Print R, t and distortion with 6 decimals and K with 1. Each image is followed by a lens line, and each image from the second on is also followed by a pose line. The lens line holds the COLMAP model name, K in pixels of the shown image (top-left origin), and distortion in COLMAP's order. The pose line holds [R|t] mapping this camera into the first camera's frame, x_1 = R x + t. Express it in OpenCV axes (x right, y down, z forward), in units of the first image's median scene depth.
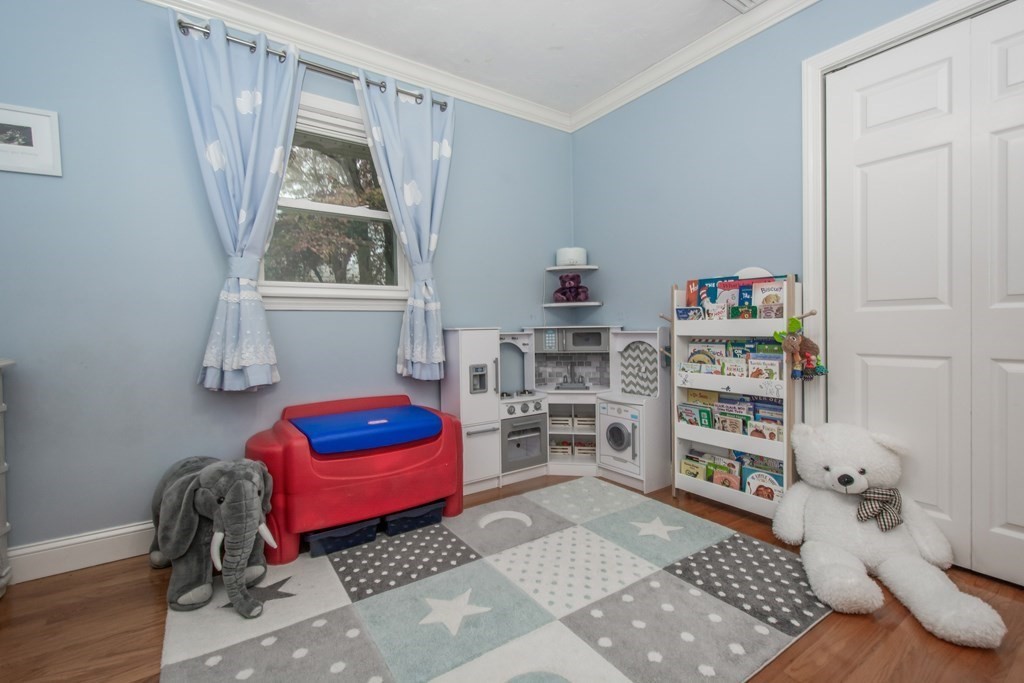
lens RADIAL K [[459.1, 0, 514.7], [0, 459.1, 335.6], [0, 0, 1]] dist [0.012335, -0.006201]
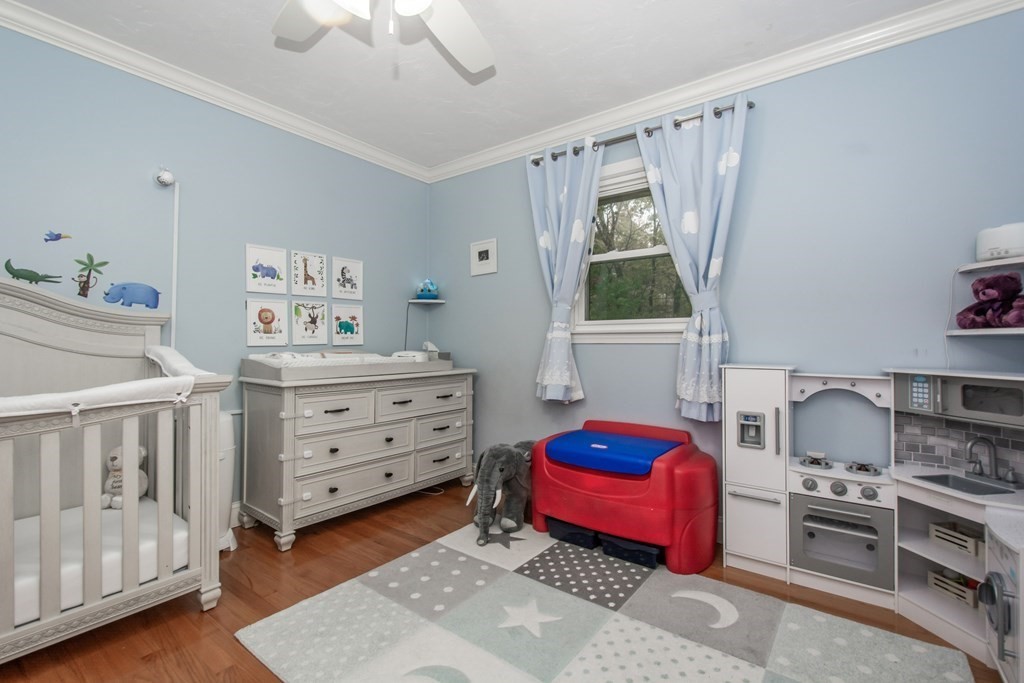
lens RADIAL K [[459.1, 0, 514.7], [0, 459.1, 336.2], [0, 0, 1]] dist [0.012335, -0.006201]
pose [[0.308945, 0.002371, -0.951077, 0.590320], [-0.022302, 0.999740, -0.004752, -0.060157], [0.950818, 0.022679, 0.308918, 0.375902]]
